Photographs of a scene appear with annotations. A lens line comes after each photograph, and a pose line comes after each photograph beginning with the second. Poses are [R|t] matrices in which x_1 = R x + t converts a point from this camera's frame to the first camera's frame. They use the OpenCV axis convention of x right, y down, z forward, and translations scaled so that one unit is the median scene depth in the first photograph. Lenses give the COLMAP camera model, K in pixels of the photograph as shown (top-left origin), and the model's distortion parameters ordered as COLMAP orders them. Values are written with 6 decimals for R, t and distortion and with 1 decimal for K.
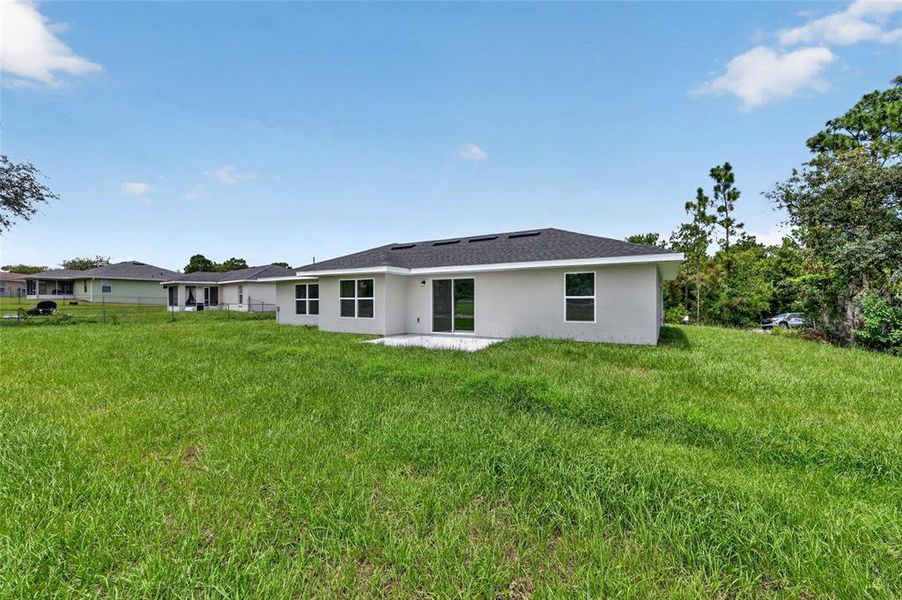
lens RADIAL K [[361.3, 0, 450.1], [0, 361.3, 301.4], [0, 0, 1]] dist [-0.000424, -0.000127]
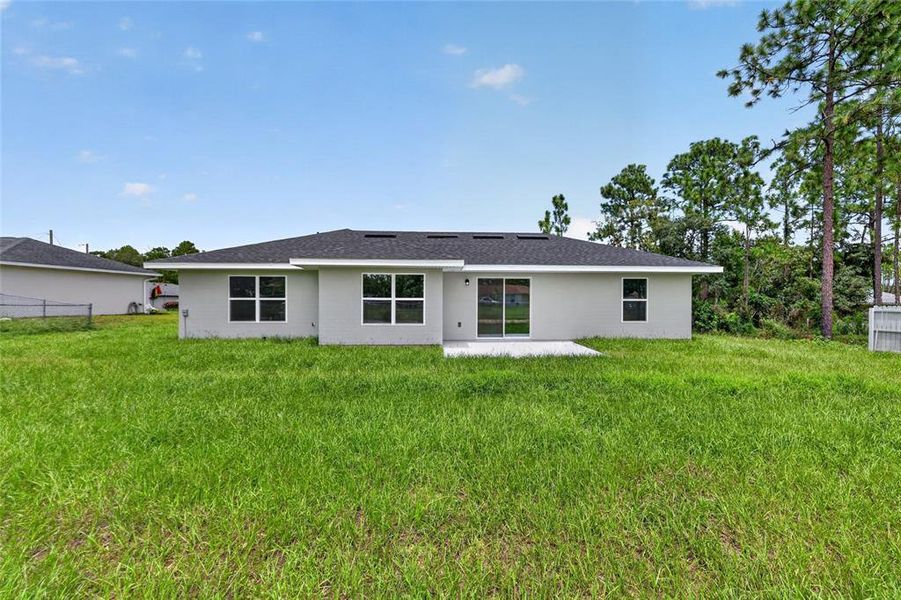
lens RADIAL K [[360.9, 0, 449.6], [0, 360.9, 301.4], [0, 0, 1]] dist [-0.000424, -0.000127]
pose [[0.835588, 0.003847, 0.549344, -0.583046], [-0.006274, 0.999977, 0.002542, -0.005192], [-0.549322, -0.005571, 0.835593, 0.302895]]
